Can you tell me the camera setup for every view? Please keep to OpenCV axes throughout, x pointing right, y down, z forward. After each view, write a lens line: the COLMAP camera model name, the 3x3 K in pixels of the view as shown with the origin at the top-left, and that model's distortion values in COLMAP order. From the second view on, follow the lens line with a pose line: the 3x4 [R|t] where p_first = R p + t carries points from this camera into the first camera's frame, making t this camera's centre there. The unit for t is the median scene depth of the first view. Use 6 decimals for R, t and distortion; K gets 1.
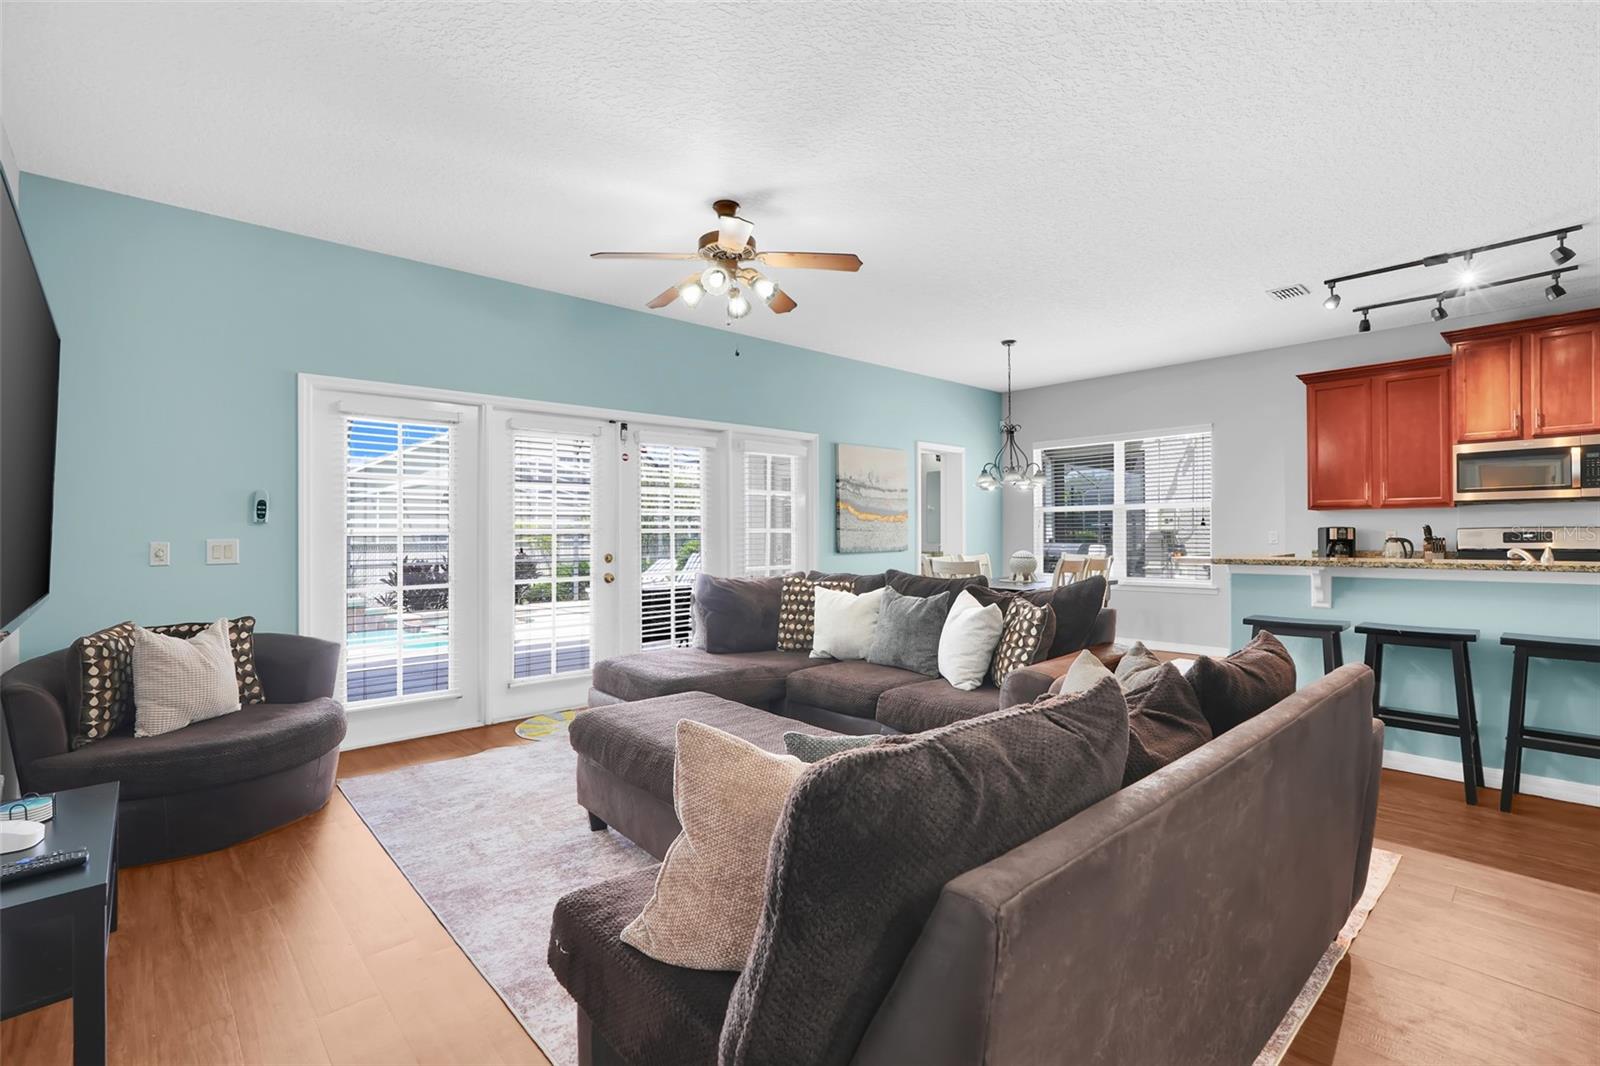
lens RADIAL K [[716.4, 0, 794.7], [0, 716.4, 531.4], [0, 0, 1]] dist [-0.001372, 0.002990]
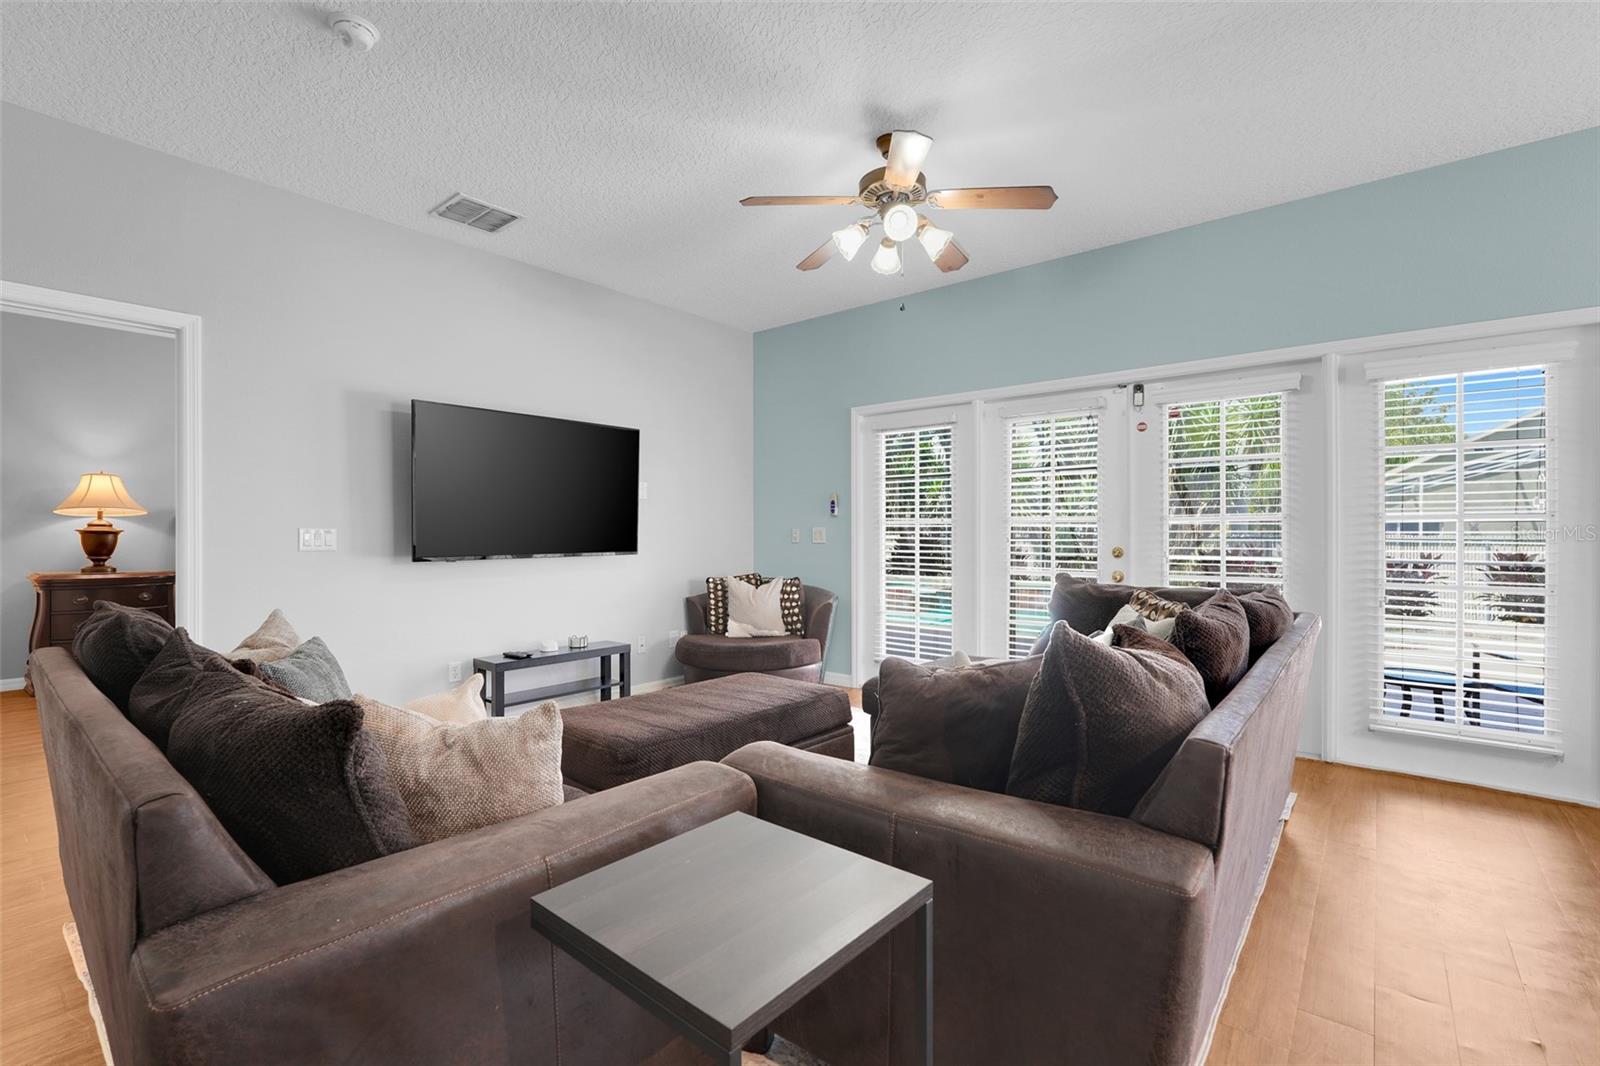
lens RADIAL K [[716.4, 0, 799.4], [0, 716.4, 524.0], [0, 0, 1]] dist [-0.001372, 0.002990]
pose [[0.137500, 0.004578, -0.990491, 0.760544], [0.006036, 0.999967, 0.005460, -0.004150], [0.990483, -0.006729, 0.137468, 0.792406]]
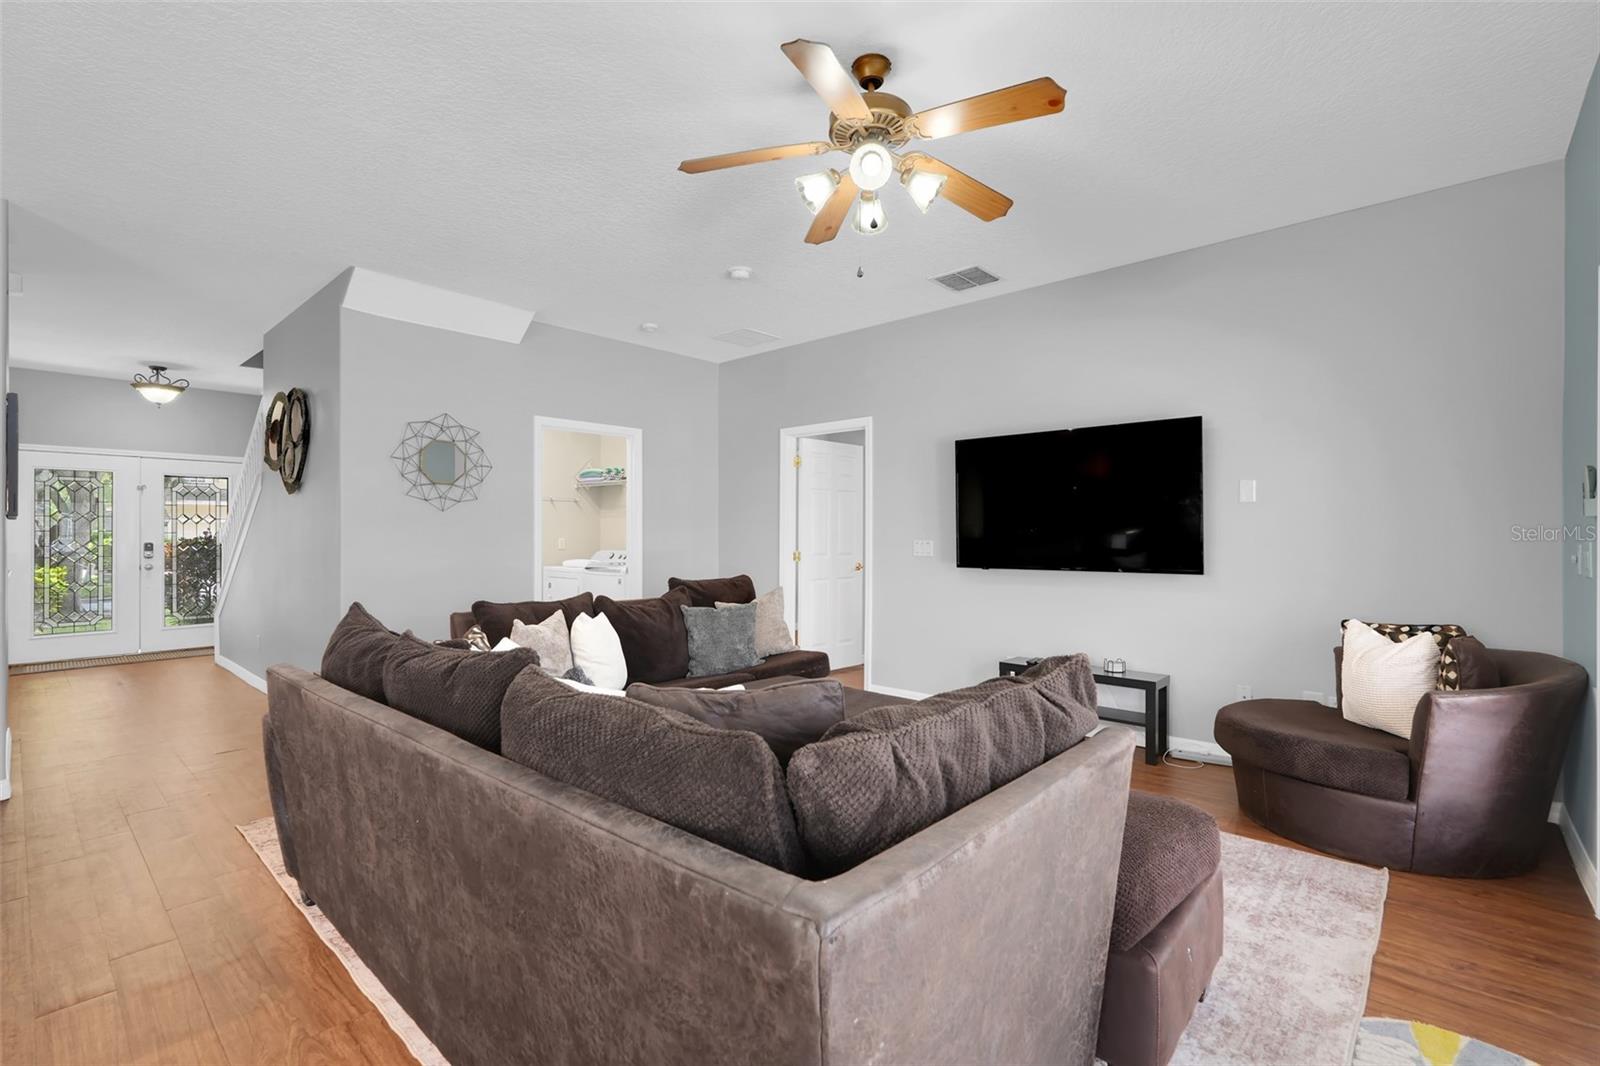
lens RADIAL K [[716.4, 0, 801.4], [0, 716.4, 544.0], [0, 0, 1]] dist [-0.001372, 0.002990]
pose [[-0.995269, 0.007041, -0.096899, 0.041396], [0.007439, 0.999965, -0.003749, 0.014083], [0.096869, -0.004452, -0.995287, 1.729434]]
